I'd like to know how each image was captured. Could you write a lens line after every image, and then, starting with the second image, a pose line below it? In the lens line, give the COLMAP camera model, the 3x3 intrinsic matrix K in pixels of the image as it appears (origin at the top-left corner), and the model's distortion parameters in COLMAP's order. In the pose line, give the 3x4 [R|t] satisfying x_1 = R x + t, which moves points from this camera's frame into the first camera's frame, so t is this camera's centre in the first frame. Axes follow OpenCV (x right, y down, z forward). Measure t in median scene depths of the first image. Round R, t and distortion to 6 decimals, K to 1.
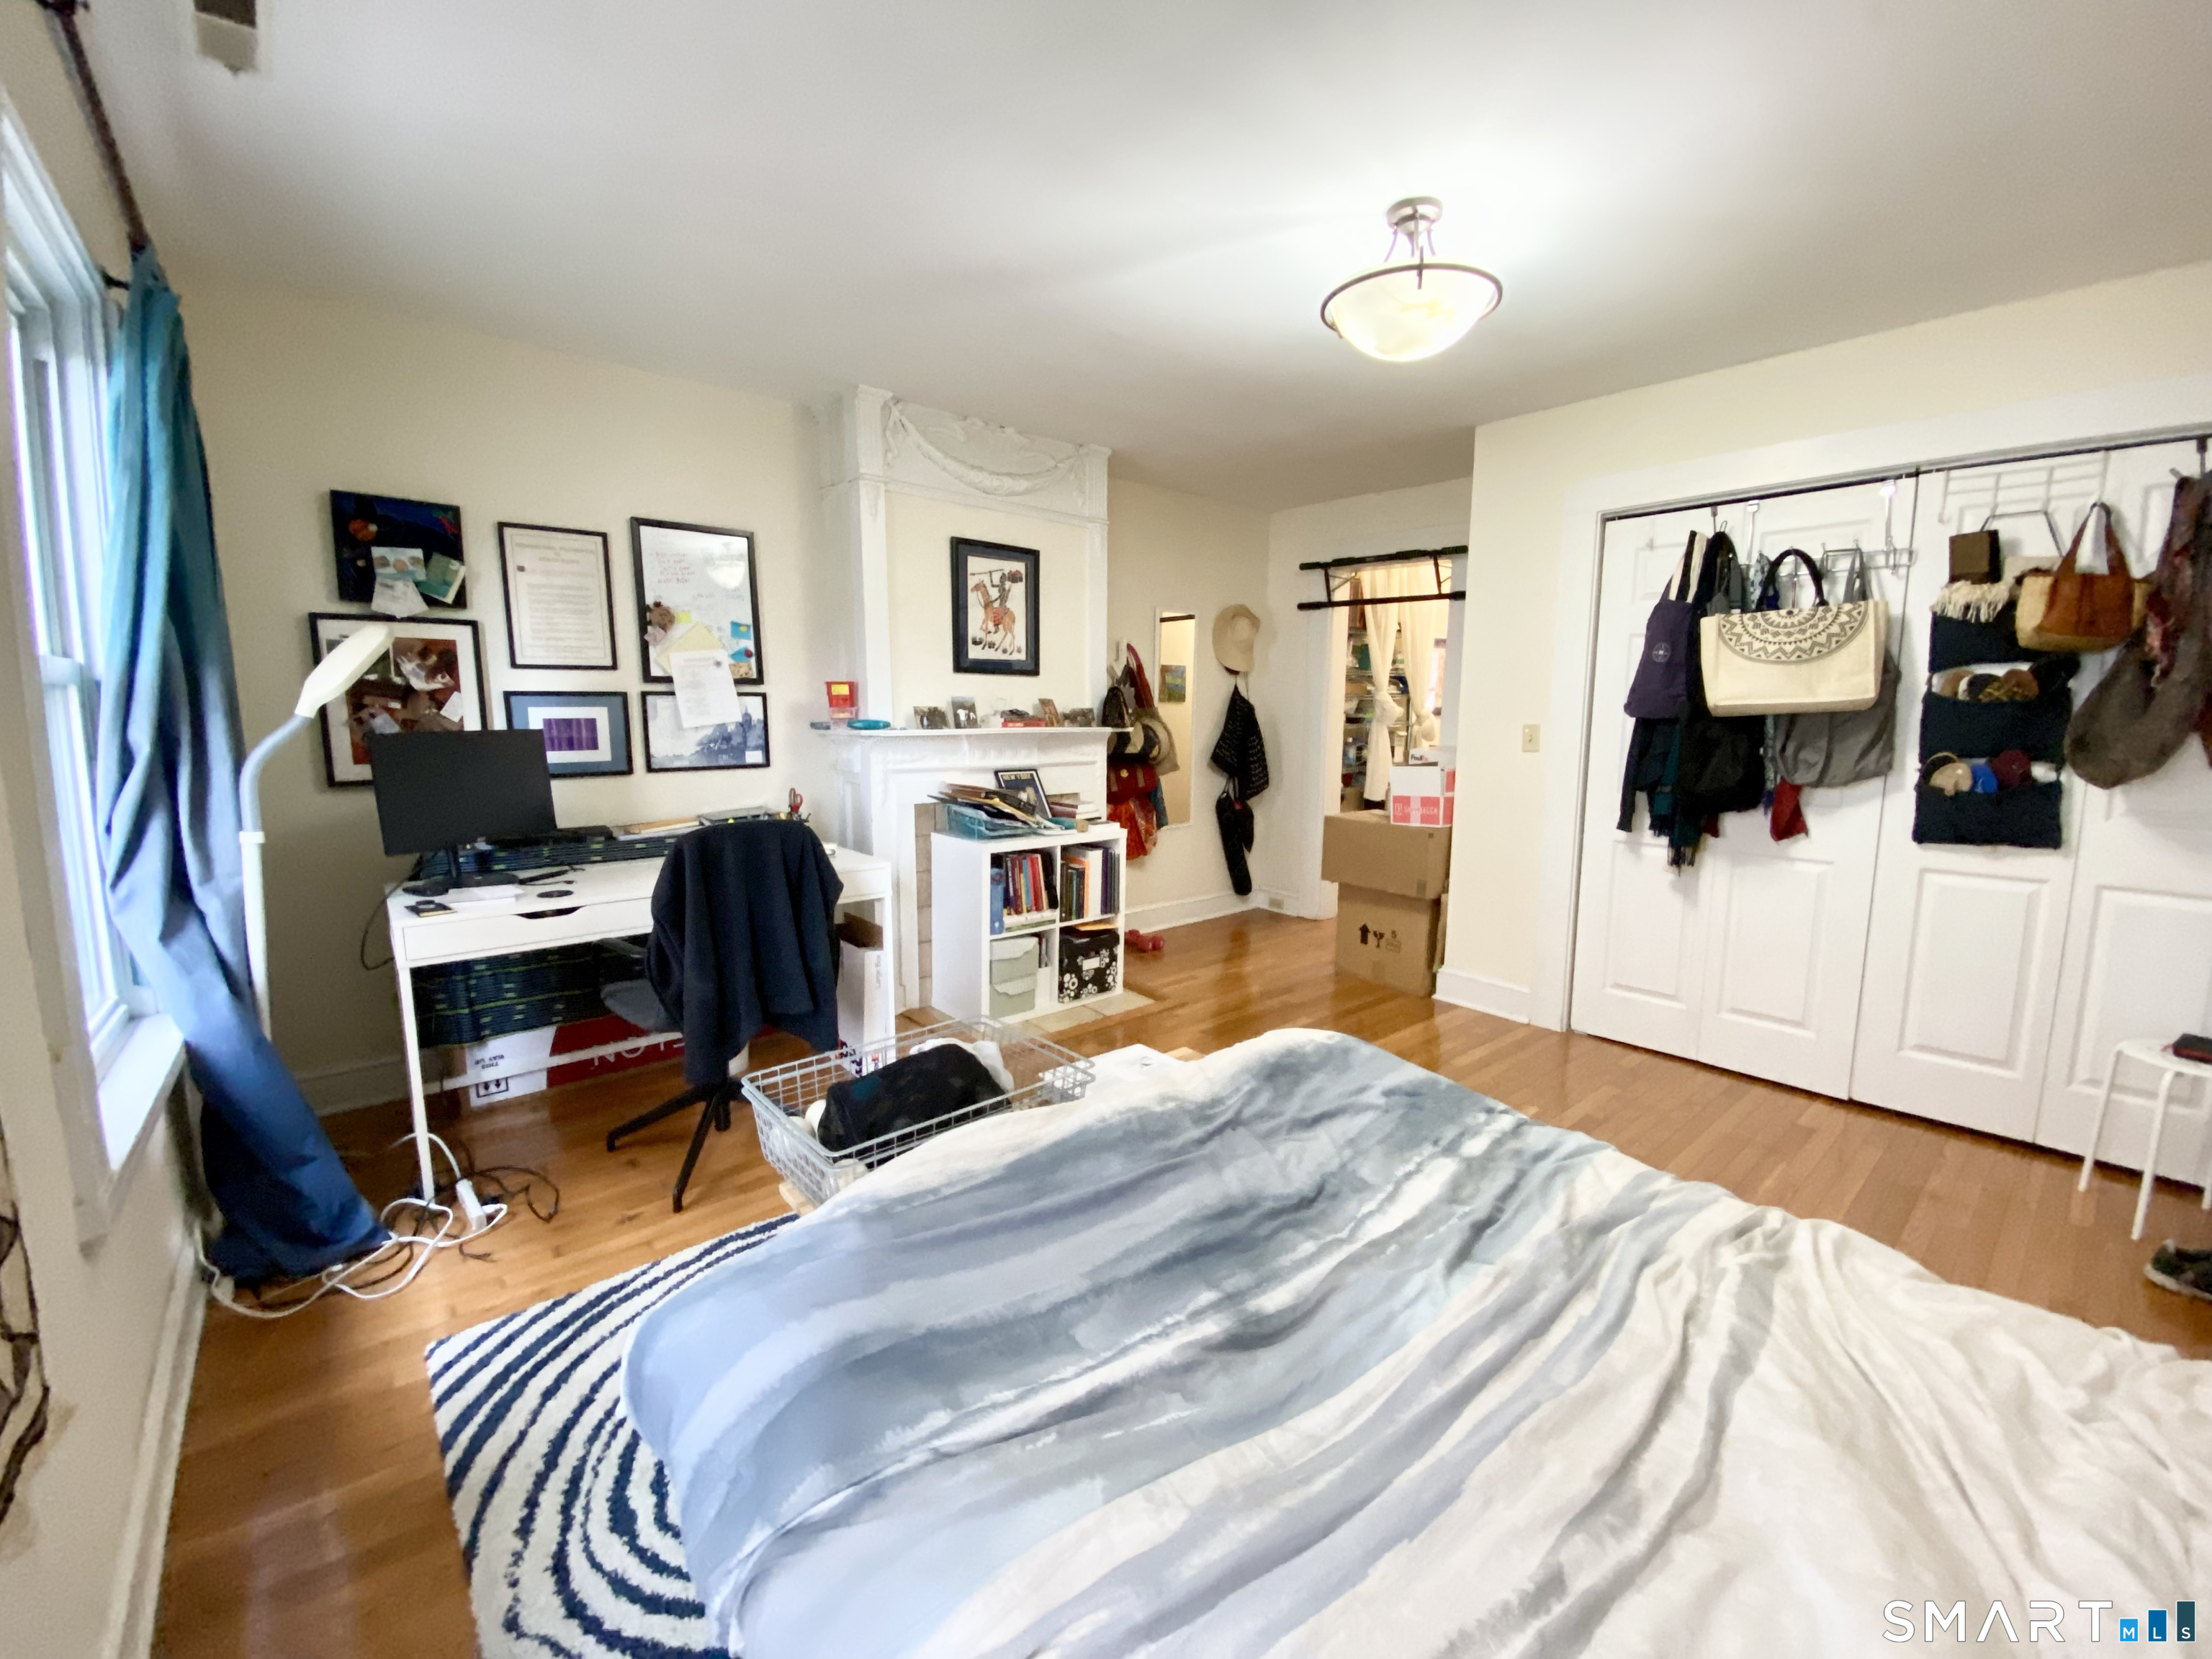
lens RADIAL K [[894.9, 0, 1106.0], [0, 894.9, 829.5], [0, 0, 1]] dist [0.032321, -0.024441]
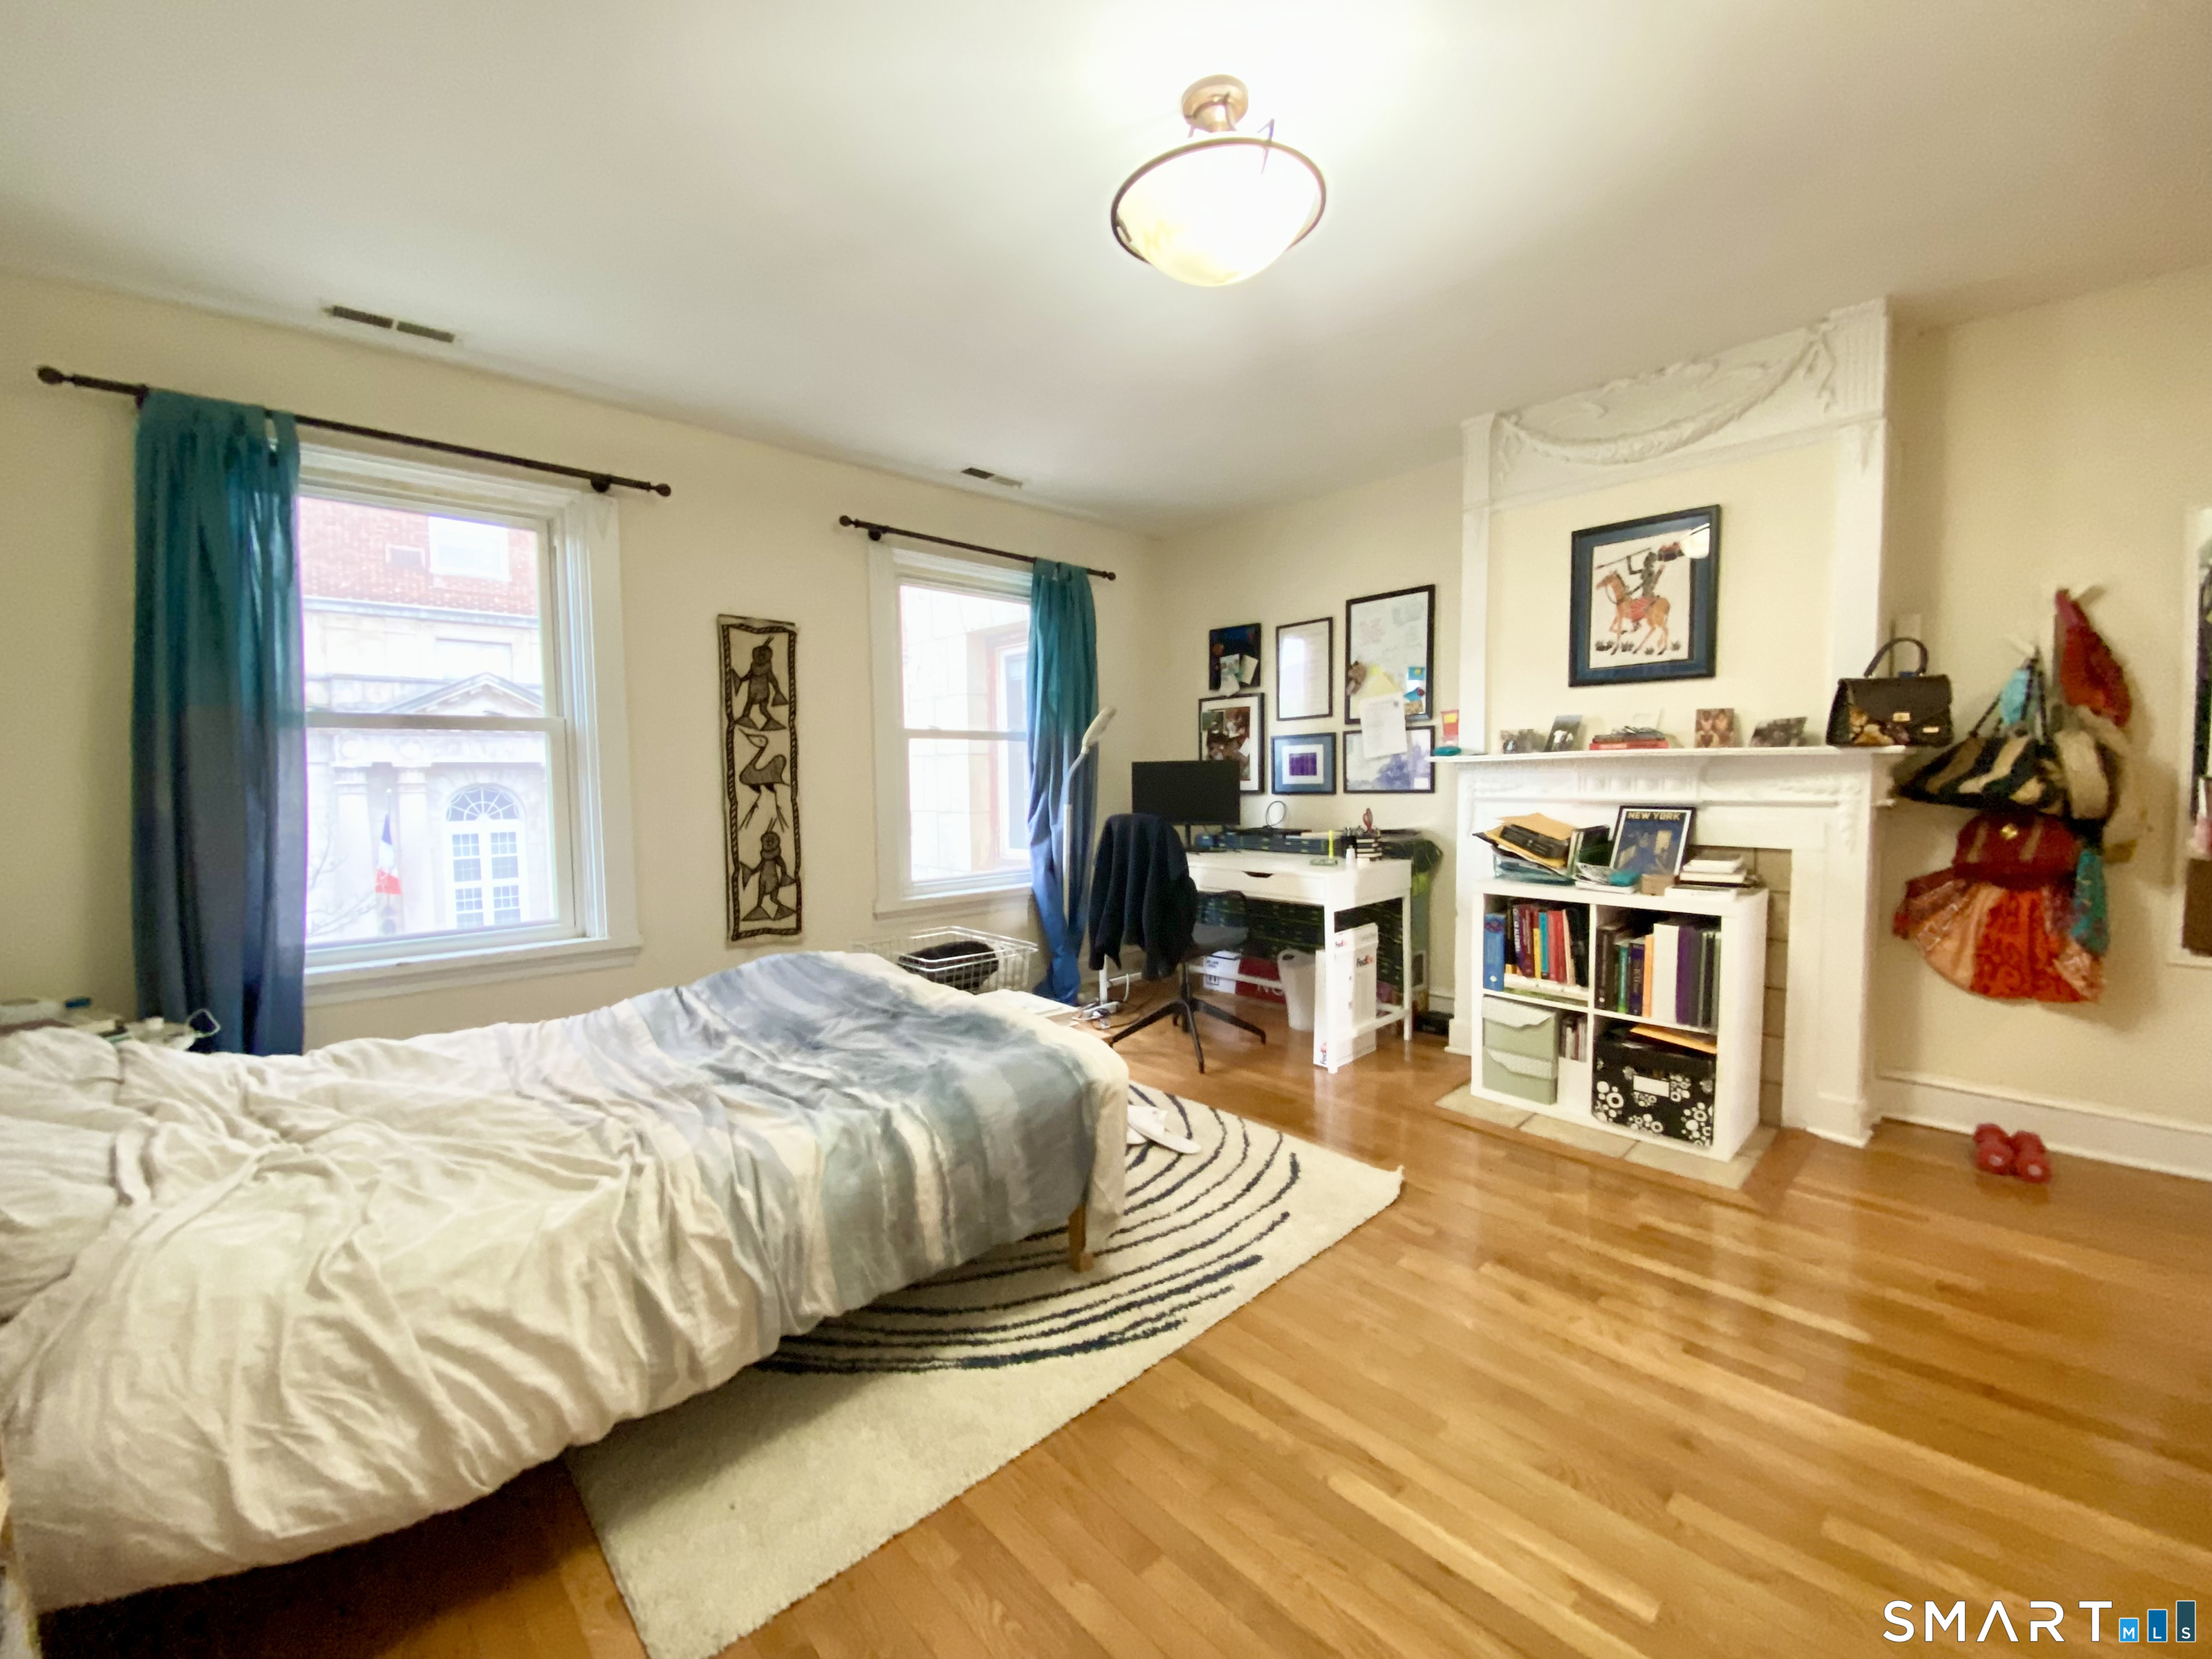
lens RADIAL K [[894.9, 0, 1106.0], [0, 894.9, 829.5], [0, 0, 1]] dist [0.032321, -0.024441]
pose [[0.024946, 0.055963, -0.998121, 0.695419], [-0.121811, 0.991162, 0.052528, -0.034073], [0.992240, 0.120272, 0.031542, 0.564829]]
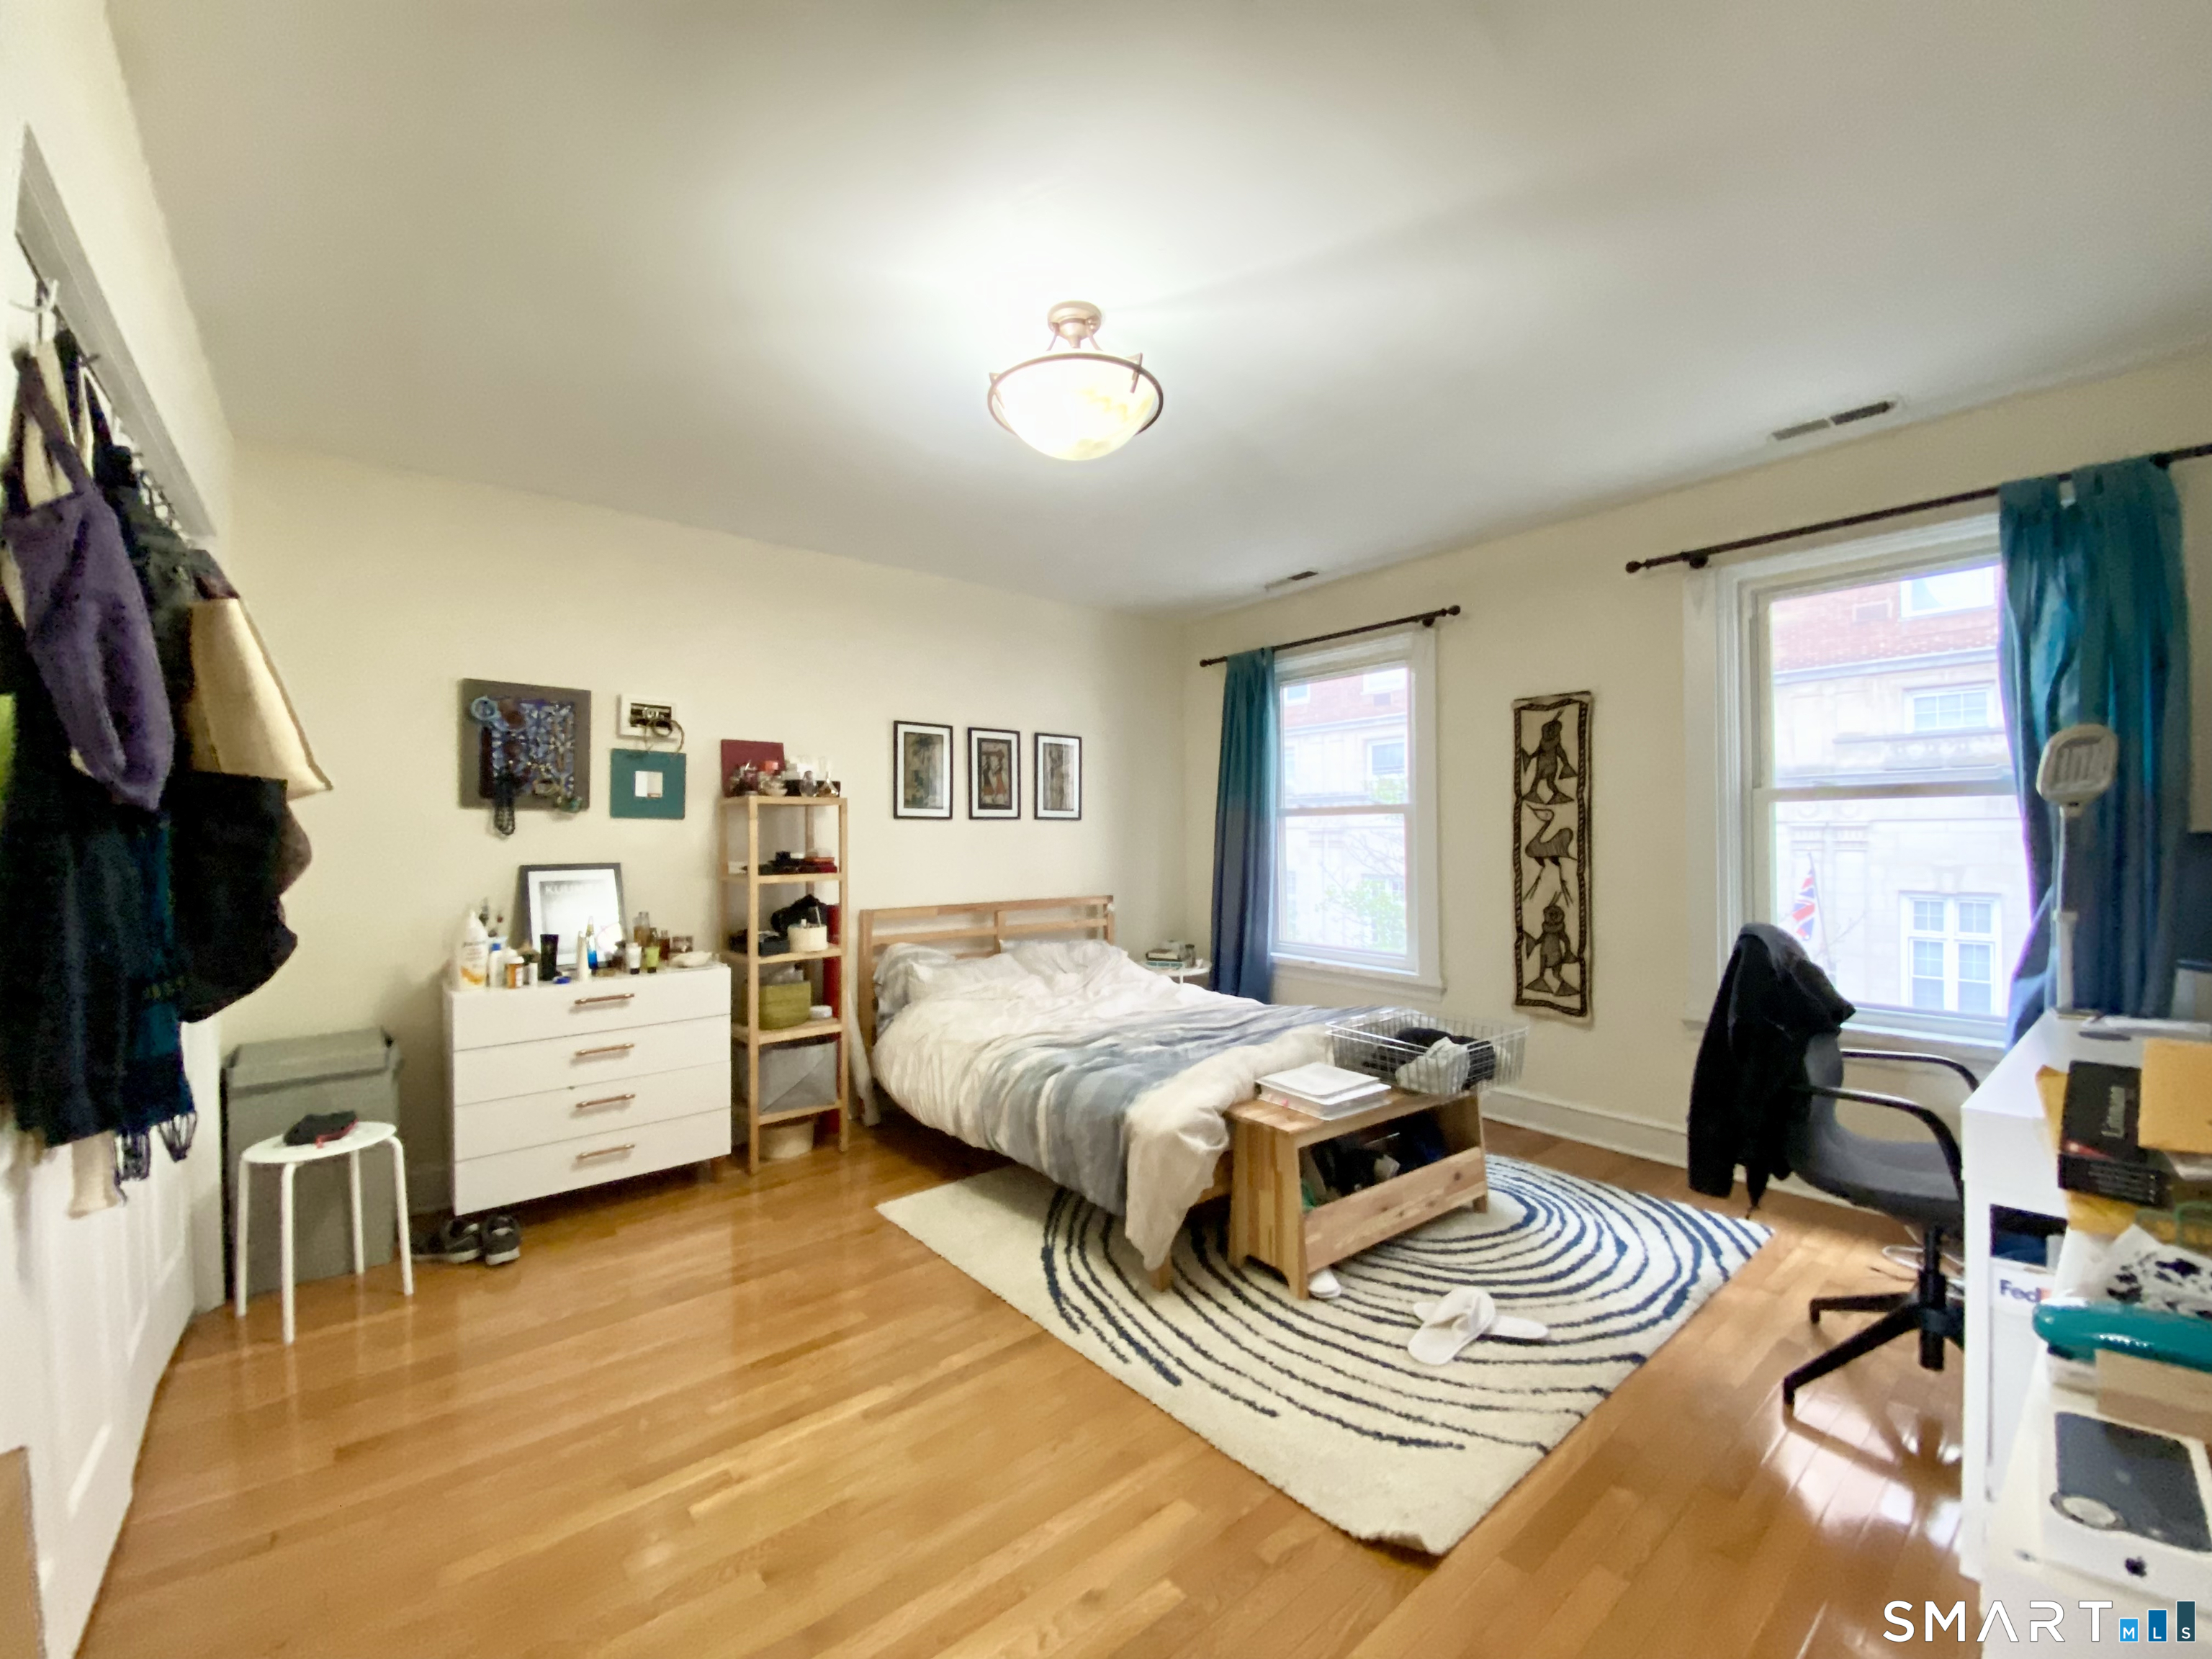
lens RADIAL K [[894.9, 0, 1106.0], [0, 894.9, 829.5], [0, 0, 1]] dist [0.032321, -0.024441]
pose [[-0.999444, -0.002915, 0.033217, 0.157574], [0.001178, 0.992463, 0.122540, -0.138575], [-0.033324, 0.122511, -0.991908, 1.214577]]
